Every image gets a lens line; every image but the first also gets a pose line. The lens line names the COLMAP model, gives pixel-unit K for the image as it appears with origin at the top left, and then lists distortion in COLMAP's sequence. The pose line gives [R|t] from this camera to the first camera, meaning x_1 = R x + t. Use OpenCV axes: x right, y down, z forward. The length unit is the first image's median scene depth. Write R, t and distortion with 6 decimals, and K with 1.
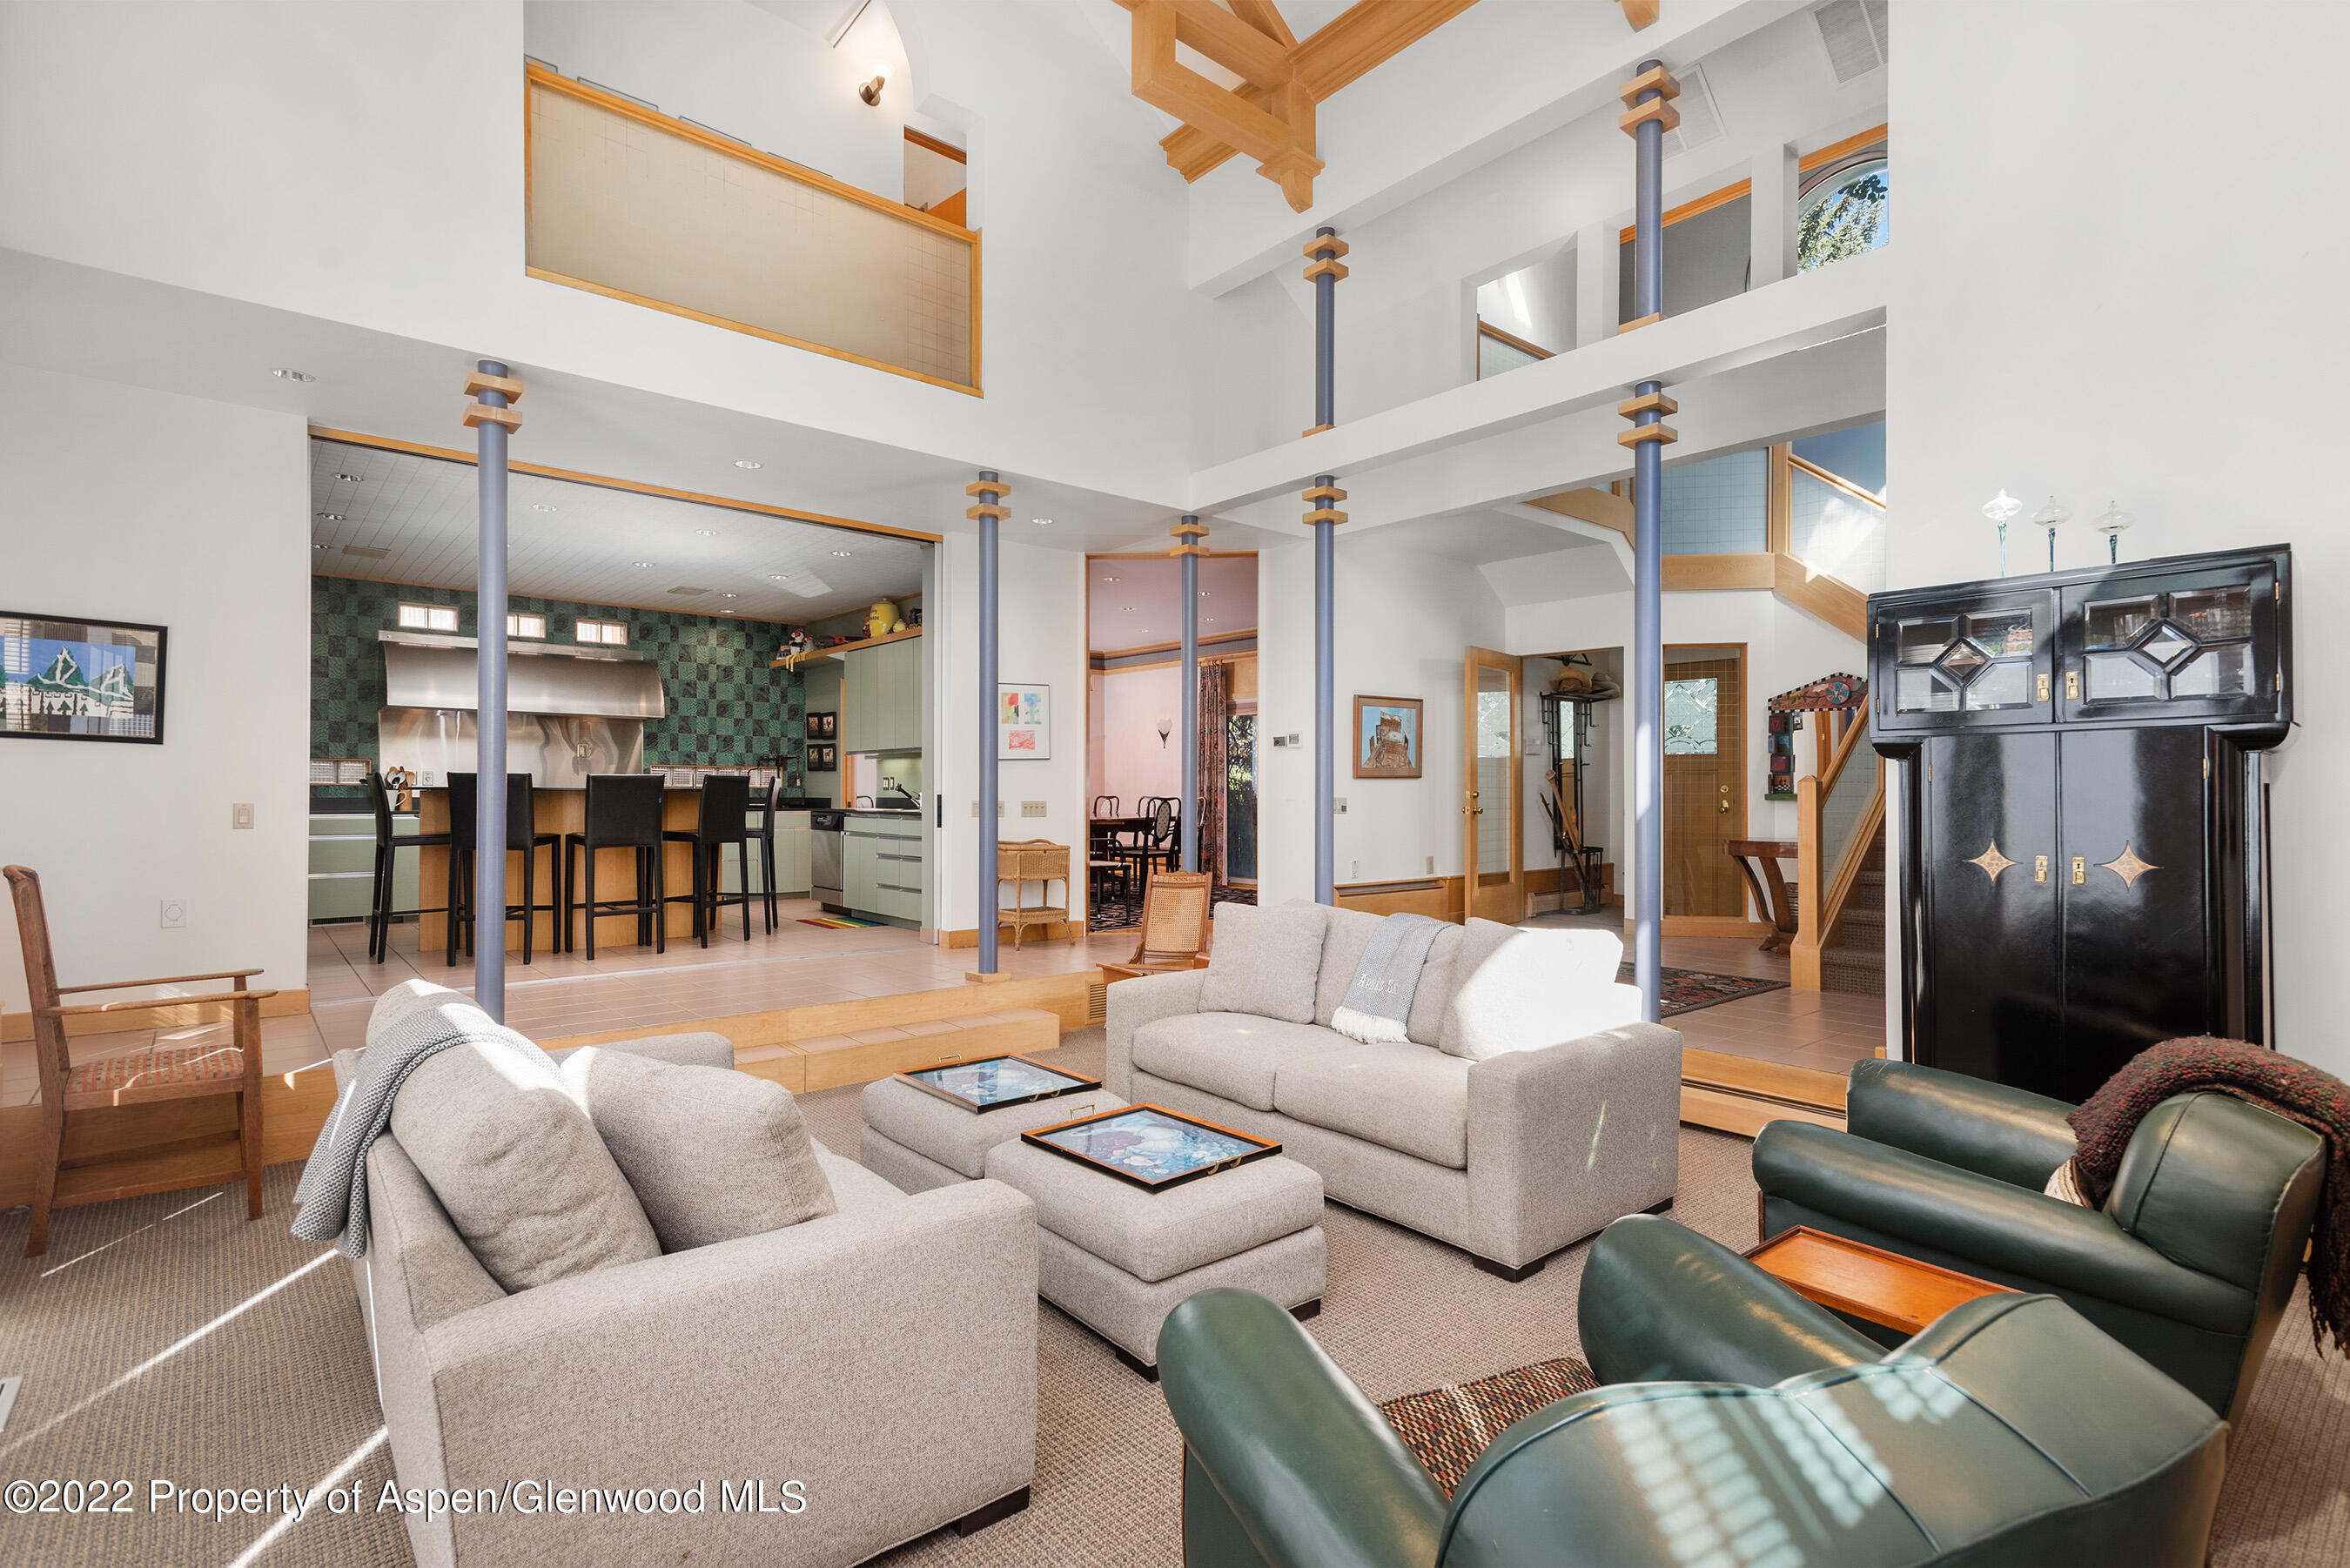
lens RADIAL K [[1130.7, 0, 1298.5], [0, 1130.7, 784.8], [0, 0, 1]] dist [0.017300, 0.000352]
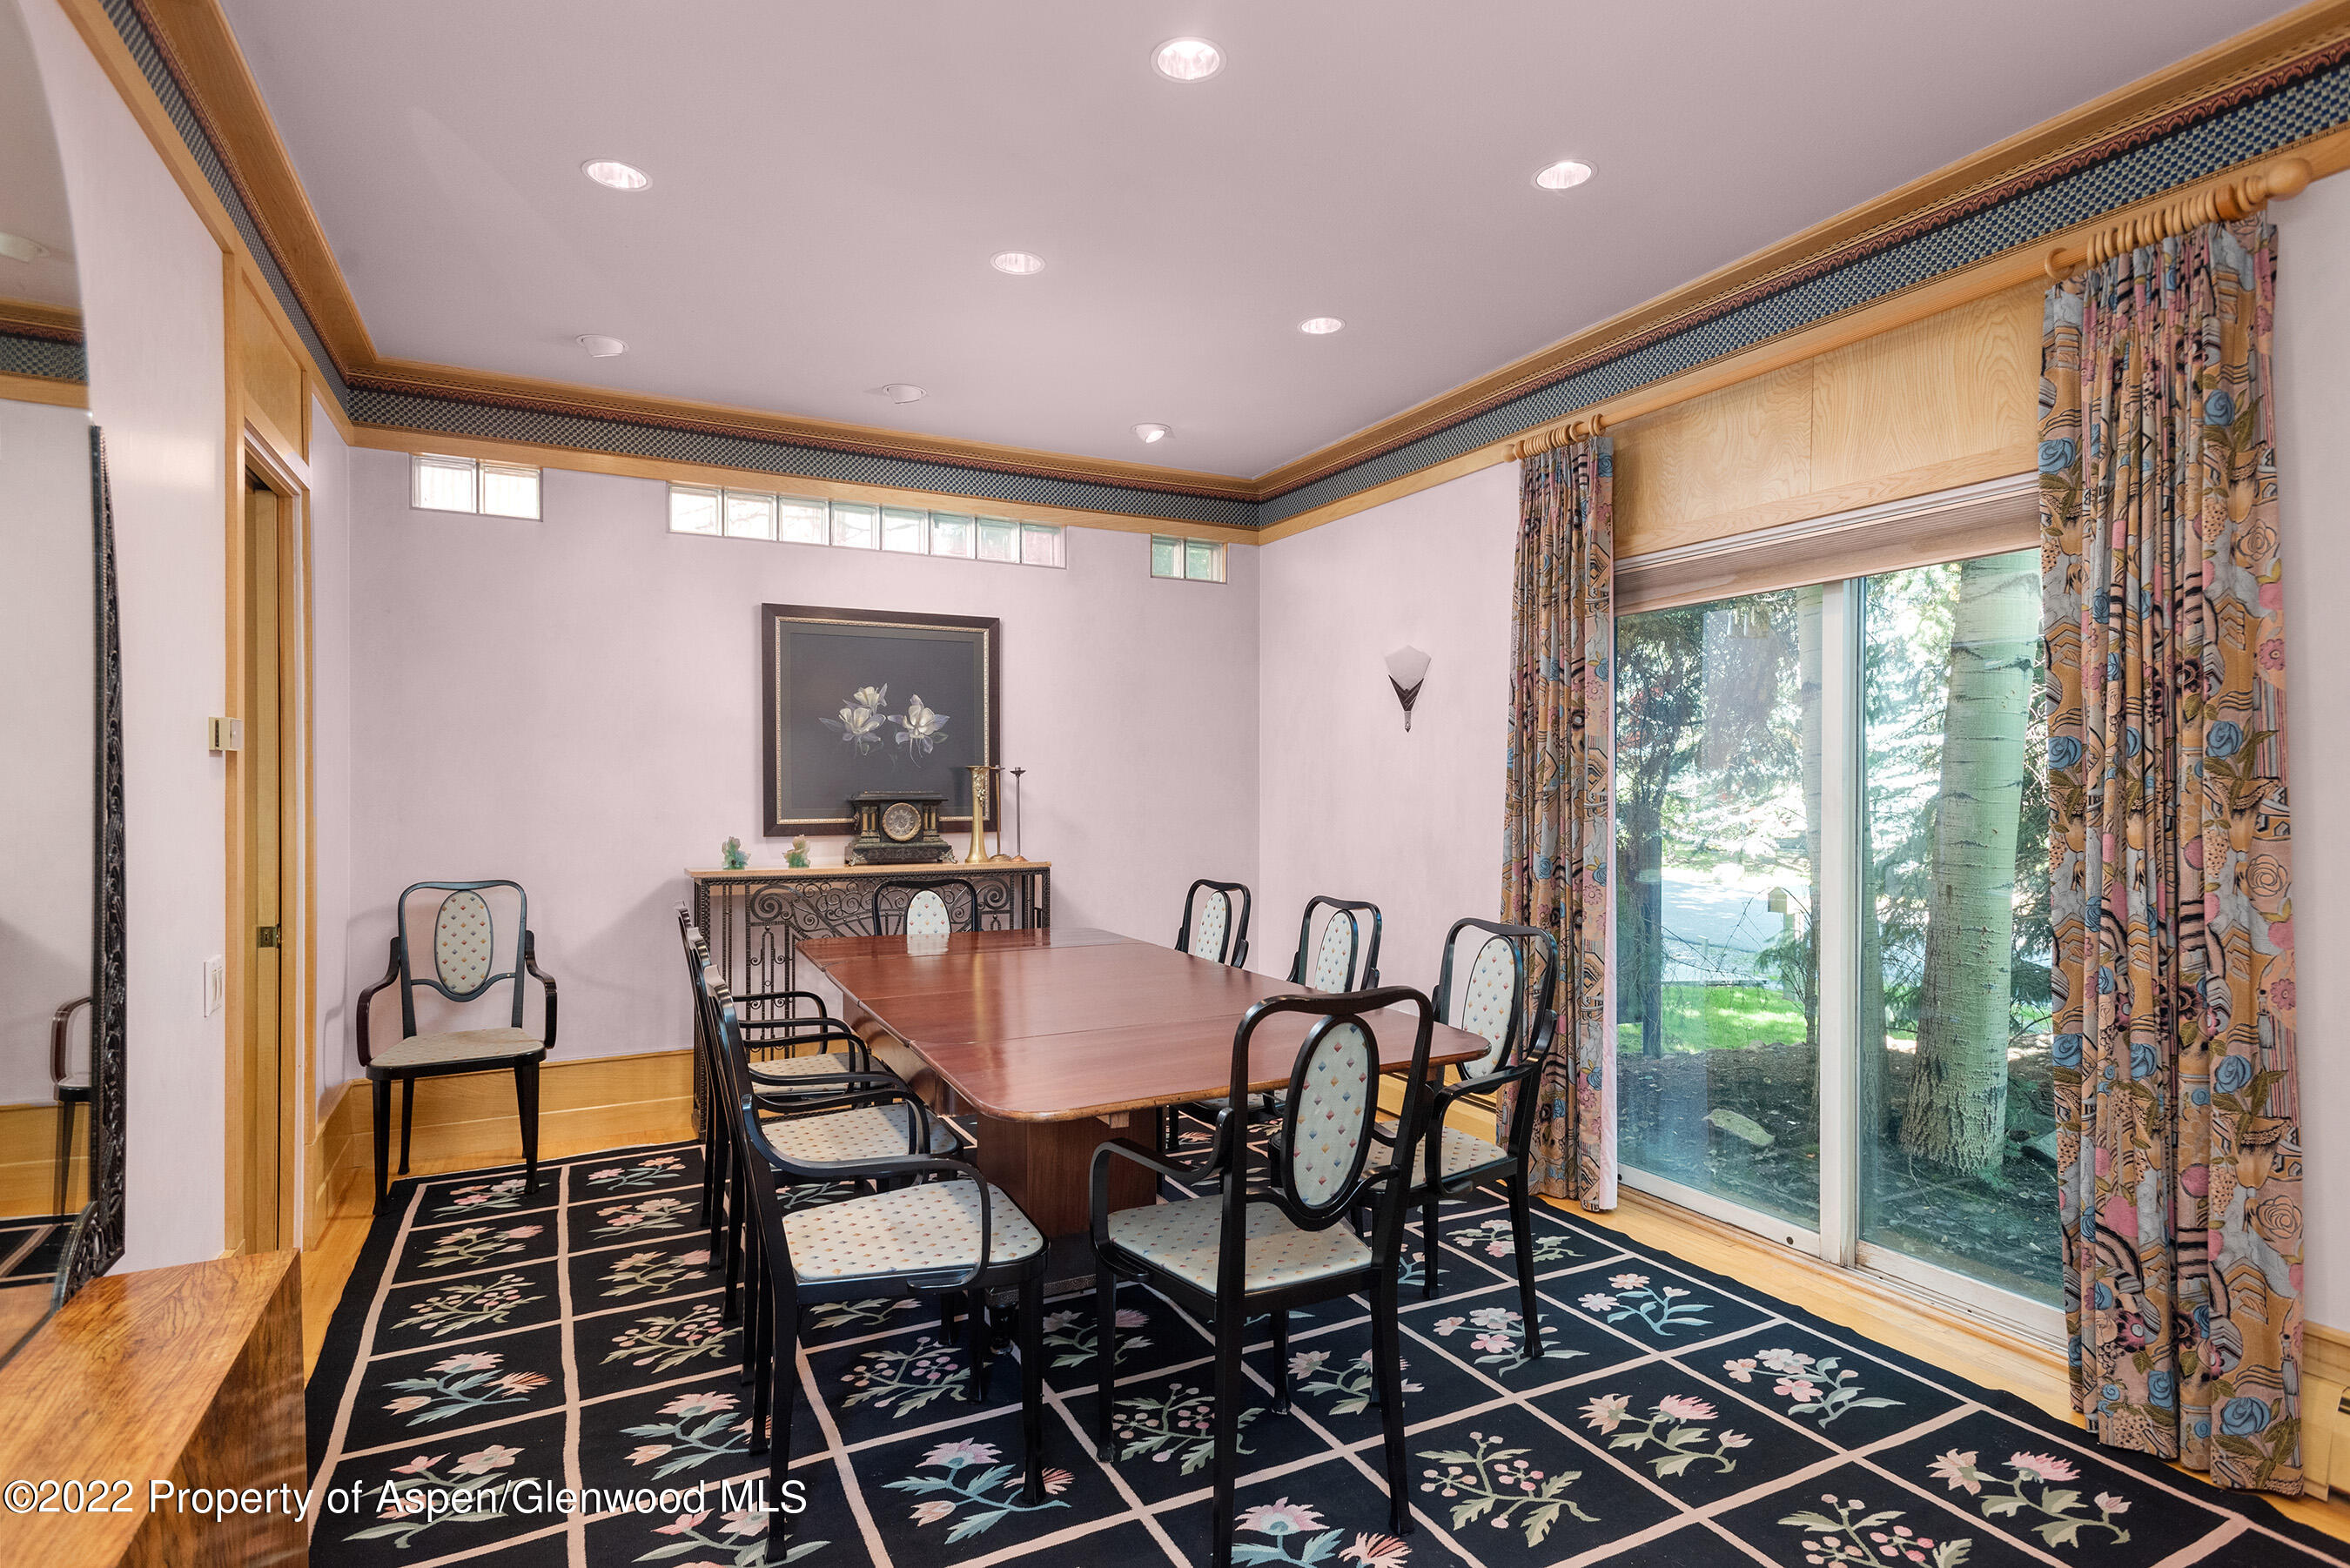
lens RADIAL K [[1183.3, 0, 1169.7], [0, 1183.3, 777.6], [0, 0, 1]] dist [0.003713, 0.000238]
pose [[0.953293, -0.004255, -0.302018, -0.080500], [0.007887, 0.999910, 0.010808, -0.023452], [0.301945, -0.012685, 0.953241, 0.677608]]
